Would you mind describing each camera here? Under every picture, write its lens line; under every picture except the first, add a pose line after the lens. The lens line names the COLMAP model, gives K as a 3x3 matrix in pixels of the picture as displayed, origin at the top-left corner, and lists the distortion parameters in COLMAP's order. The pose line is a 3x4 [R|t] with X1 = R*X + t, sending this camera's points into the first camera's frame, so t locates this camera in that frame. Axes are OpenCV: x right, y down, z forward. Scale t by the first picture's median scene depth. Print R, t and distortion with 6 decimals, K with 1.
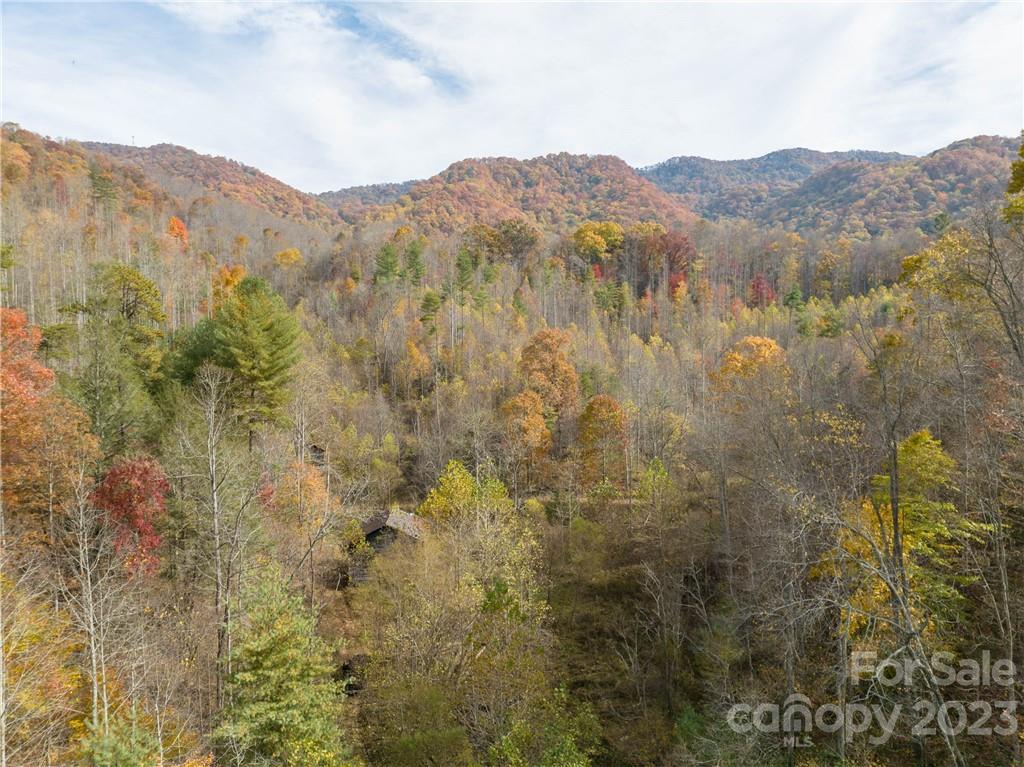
lens RADIAL K [[724.8, 0, 514.3], [0, 724.8, 379.8], [0, 0, 1]] dist [-0.037890, 0.009864]
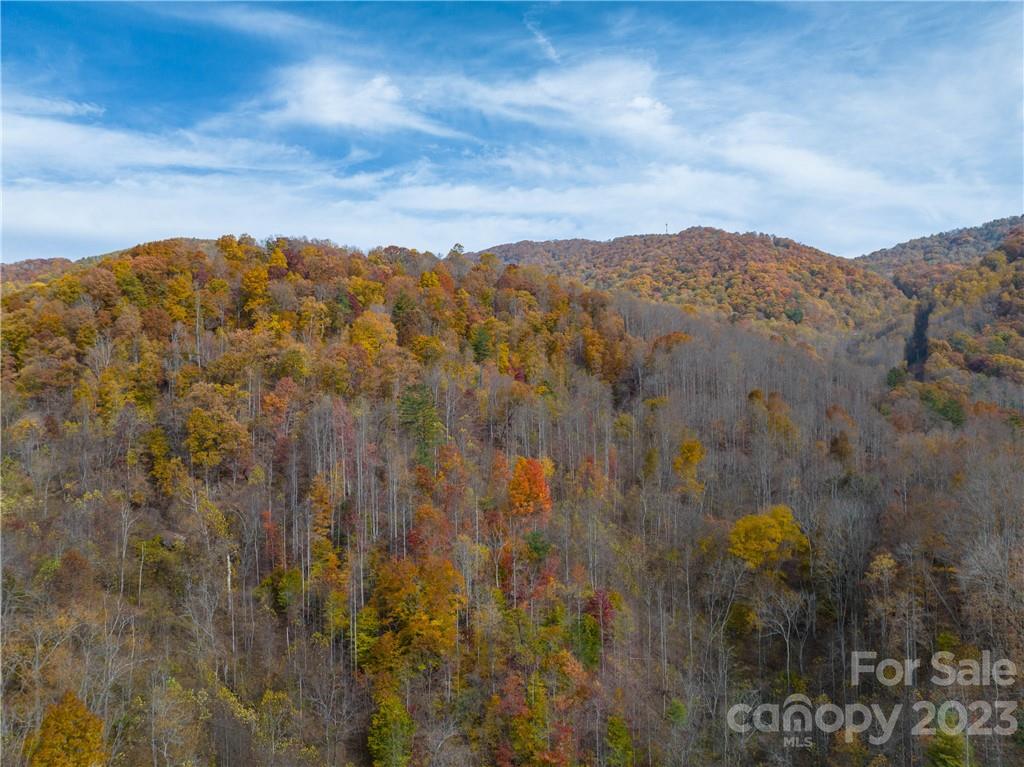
lens RADIAL K [[724.8, 0, 516.5], [0, 724.8, 386.2], [0, 0, 1]] dist [-0.037890, 0.009864]
pose [[0.749086, -0.020722, -0.662149, -0.035718], [-0.024384, 0.997971, -0.058817, -0.060124], [0.662024, 0.060205, 0.747061, 0.148579]]
